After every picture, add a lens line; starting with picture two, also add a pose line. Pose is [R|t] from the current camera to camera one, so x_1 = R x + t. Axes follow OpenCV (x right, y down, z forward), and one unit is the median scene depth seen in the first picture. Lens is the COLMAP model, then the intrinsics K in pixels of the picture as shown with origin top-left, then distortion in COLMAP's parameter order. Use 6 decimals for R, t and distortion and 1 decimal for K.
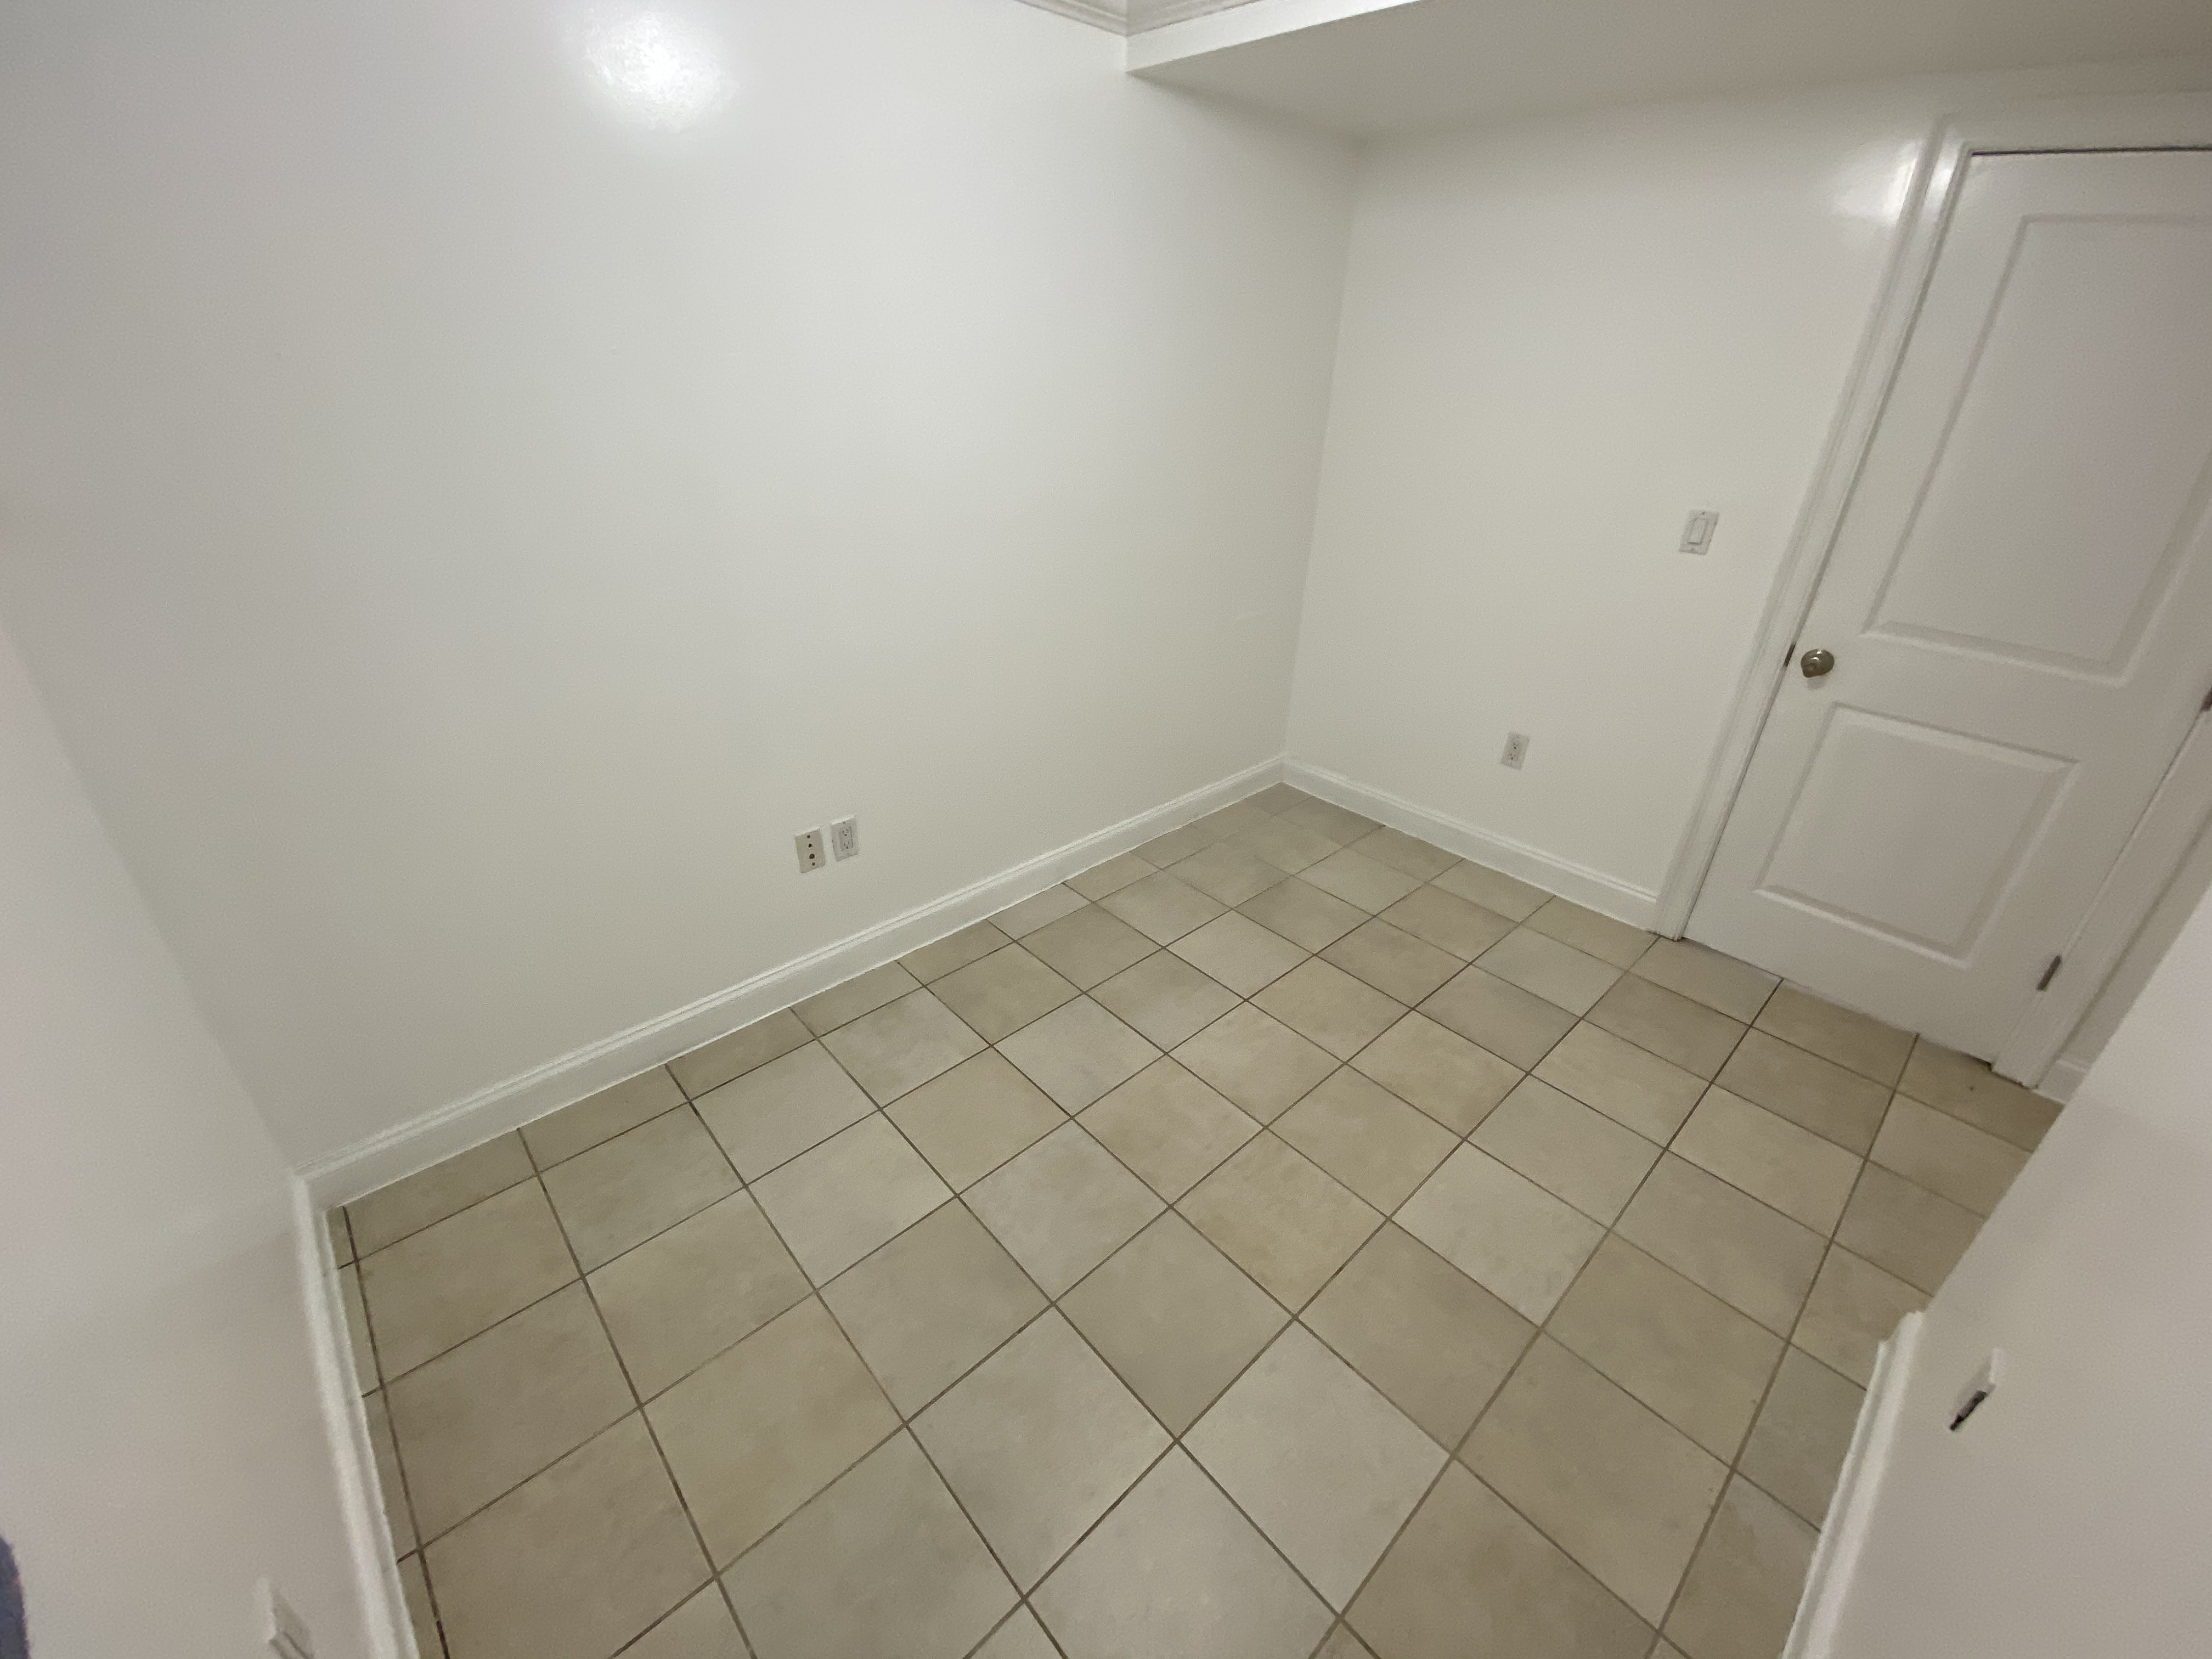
lens RADIAL K [[896.2, 0, 1099.9], [0, 896.2, 816.7], [0, 0, 1]] dist [0.036960, -0.023854]
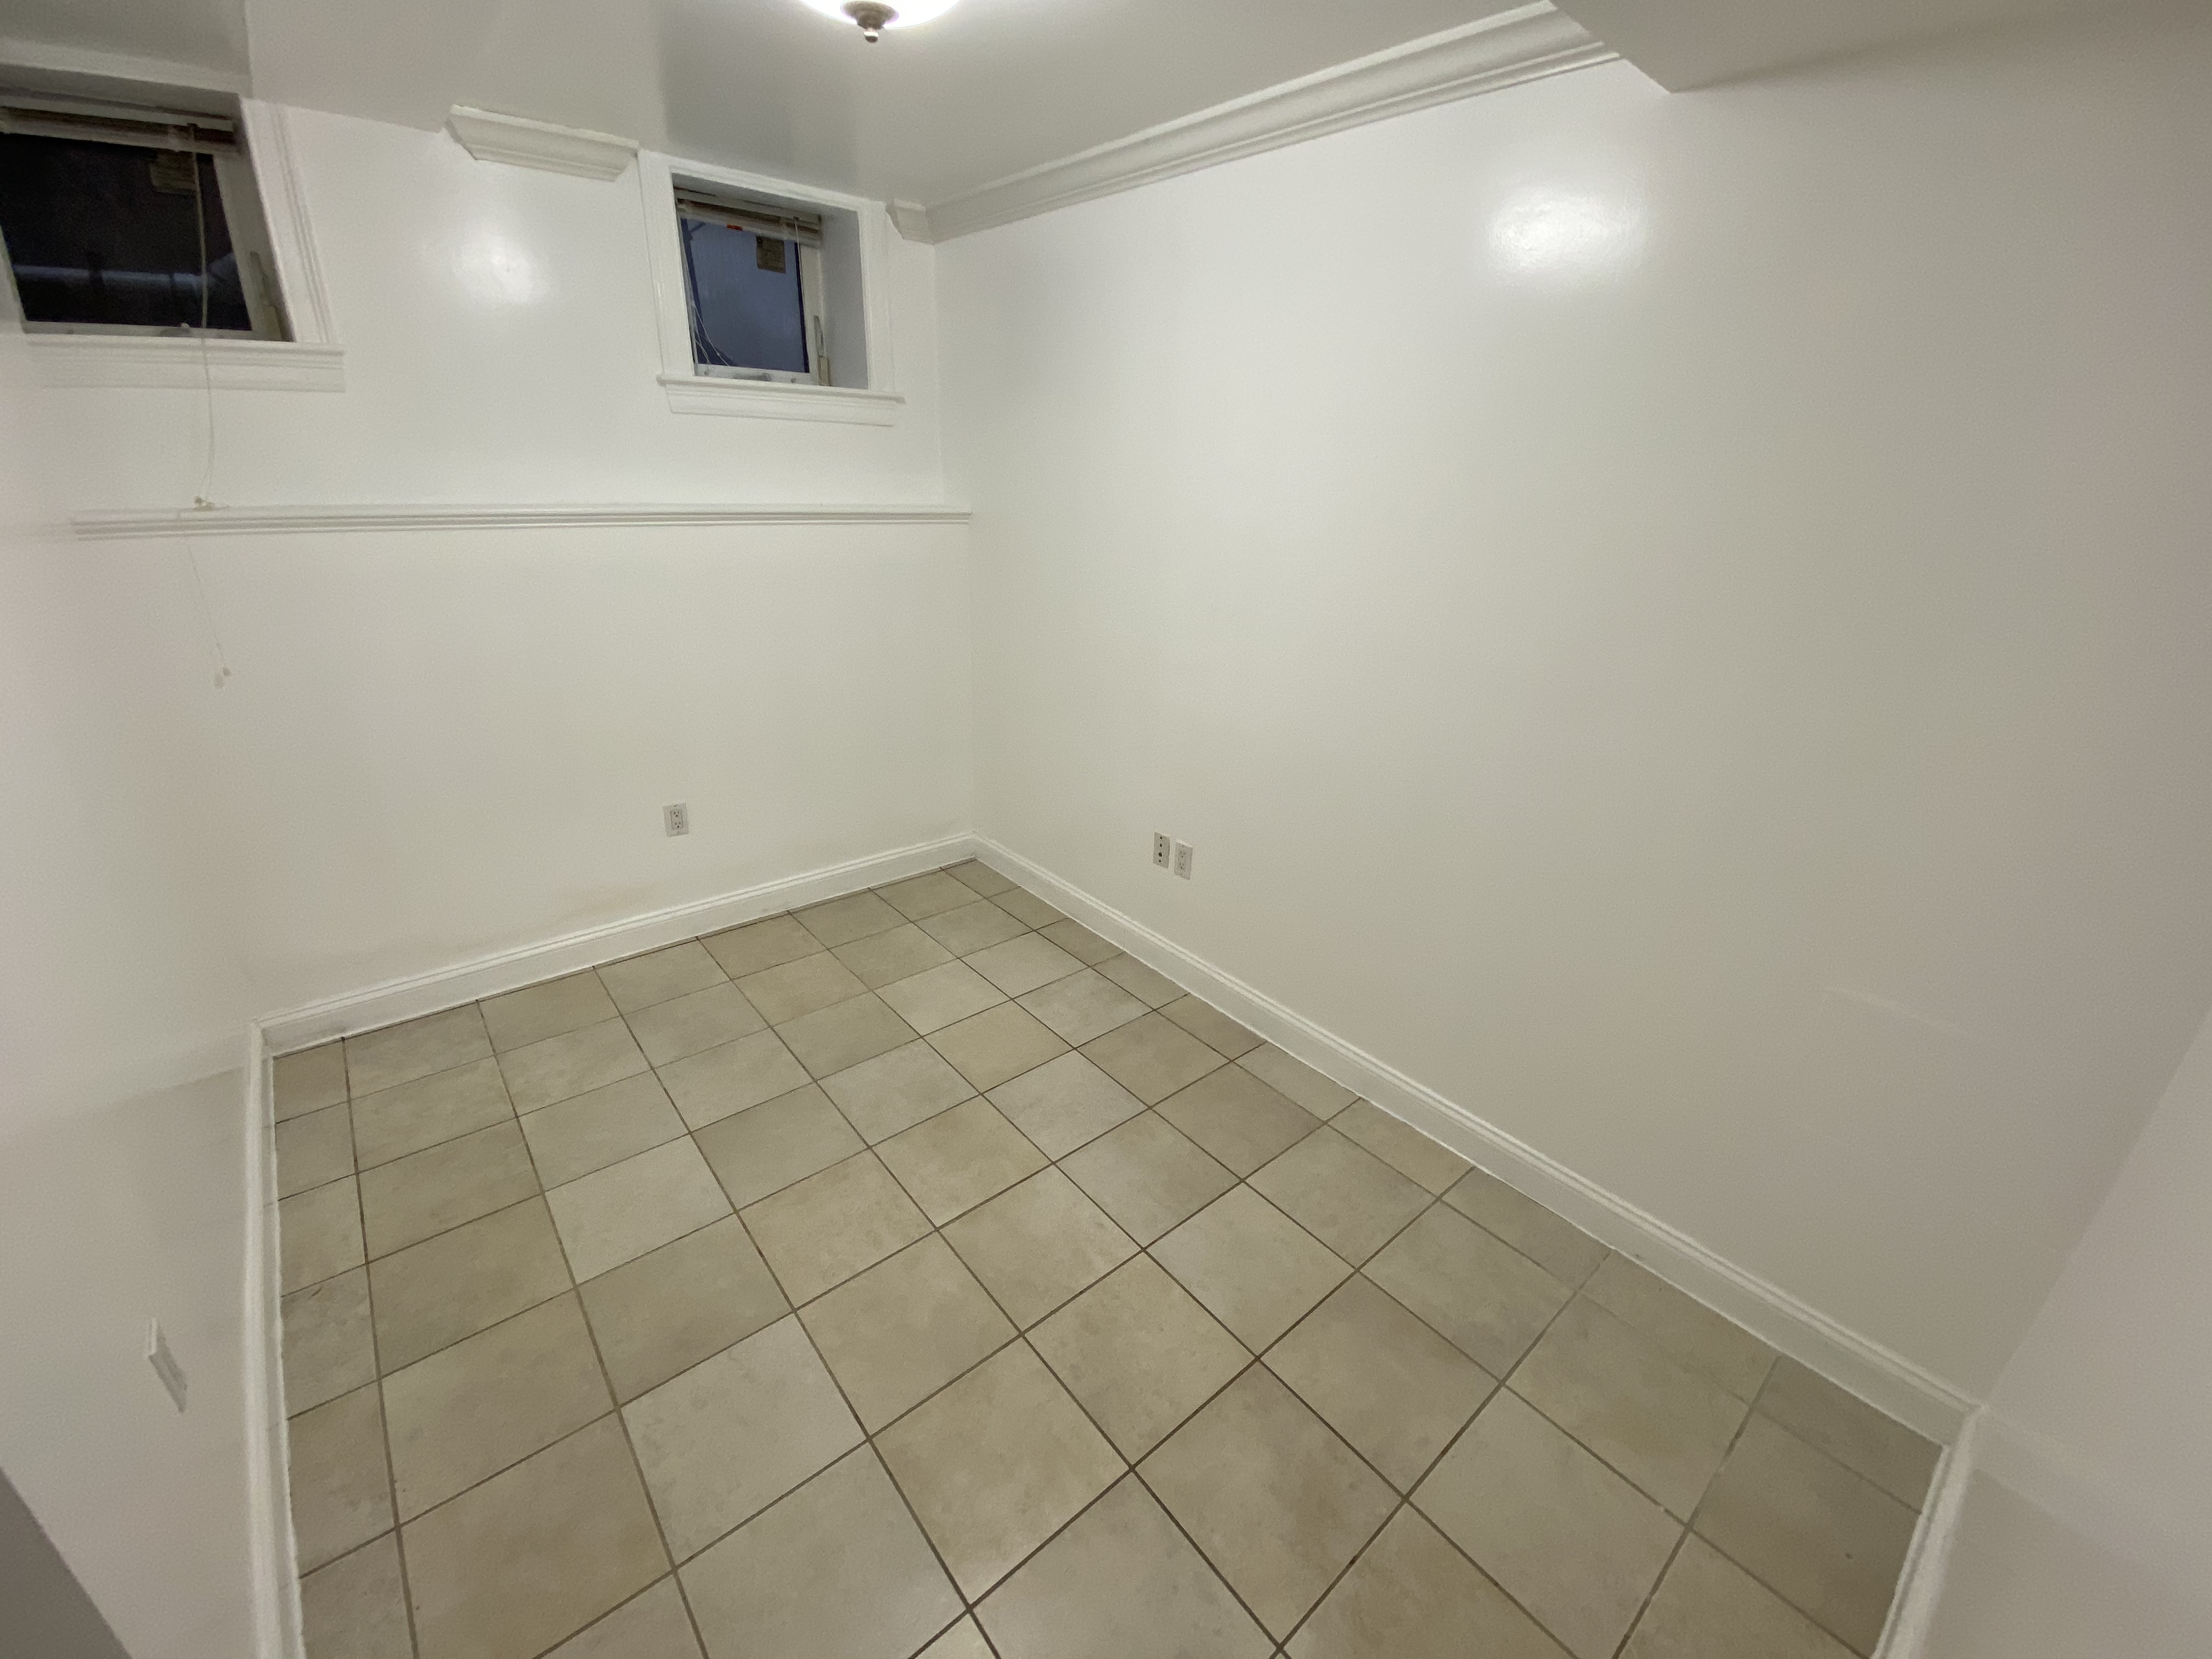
lens RADIAL K [[896.2, 0, 1099.9], [0, 896.2, 816.7], [0, 0, 1]] dist [0.036960, -0.023854]
pose [[-0.040563, 0.352830, -0.934808, 0.820524], [-0.491576, 0.807473, 0.326100, -0.359733], [0.869889, 0.472757, 0.140690, 0.729226]]
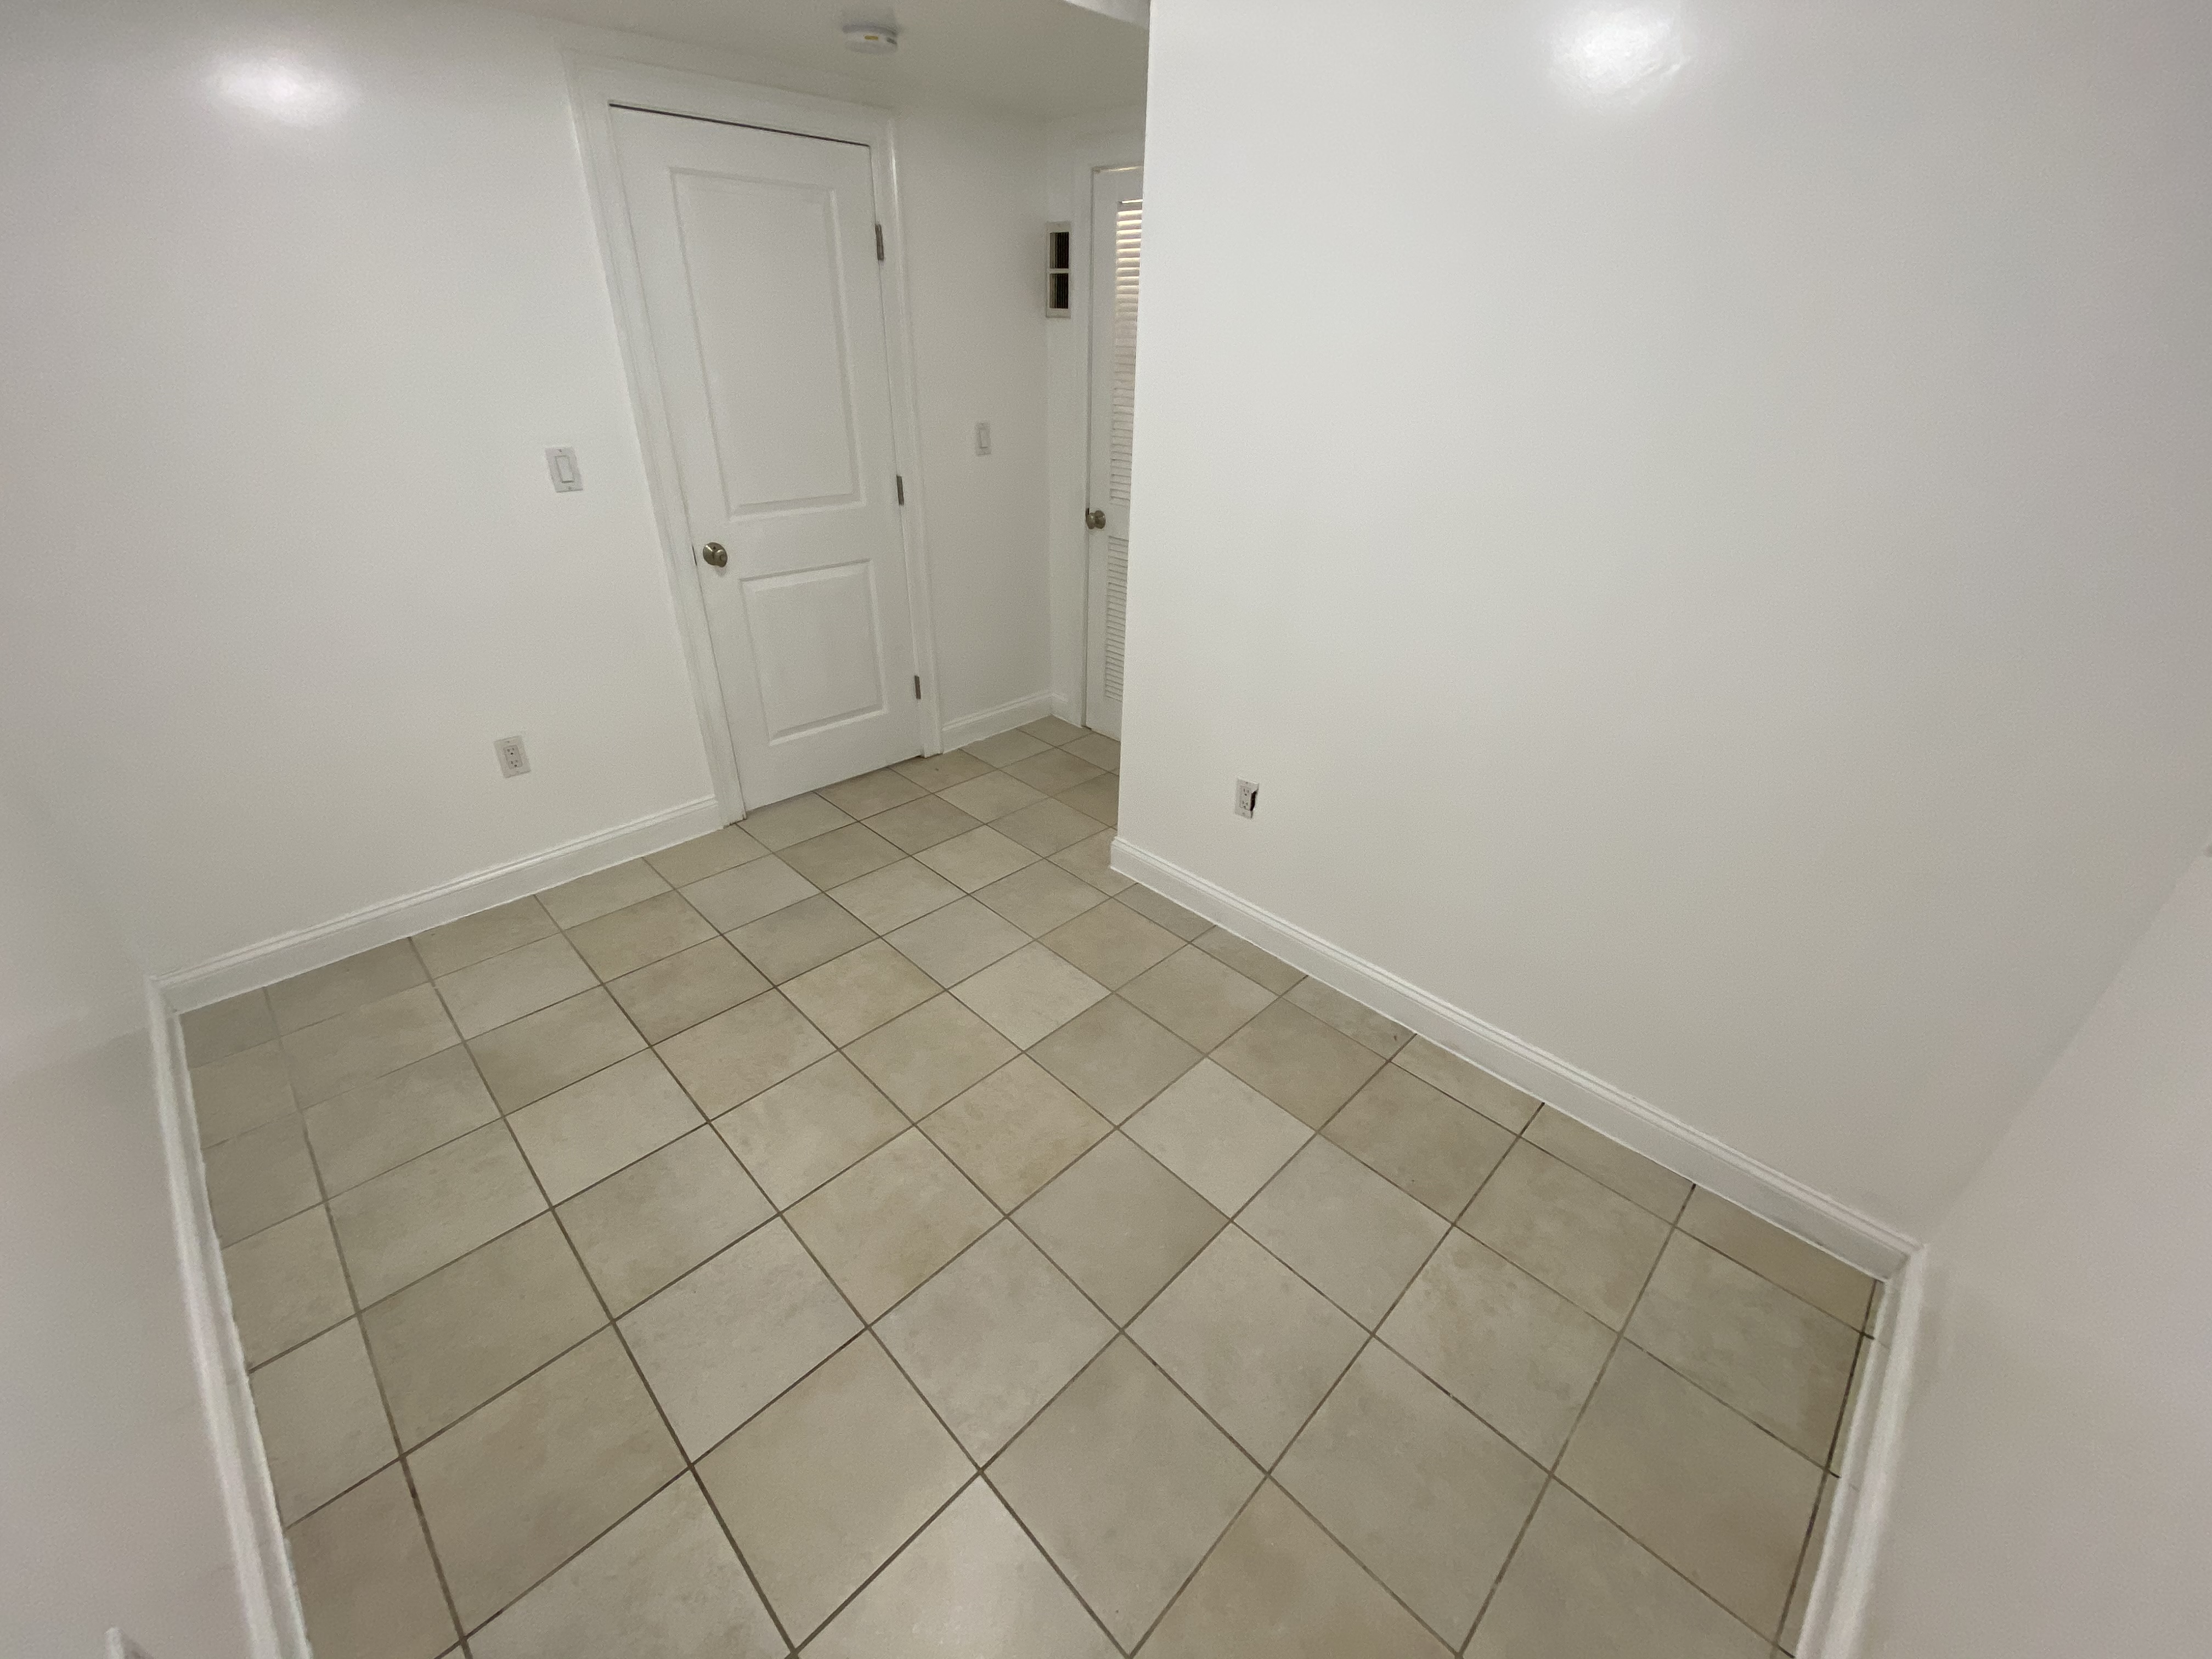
lens RADIAL K [[878.7, 0, 1106.0], [0, 878.7, 829.5], [0, 0, 1]] dist [0.028570, -0.021694]
pose [[-0.051971, -0.519244, 0.853044, -0.420248], [0.436530, 0.756456, 0.487047, -0.237504], [-0.898187, 0.397692, 0.187352, 0.462612]]
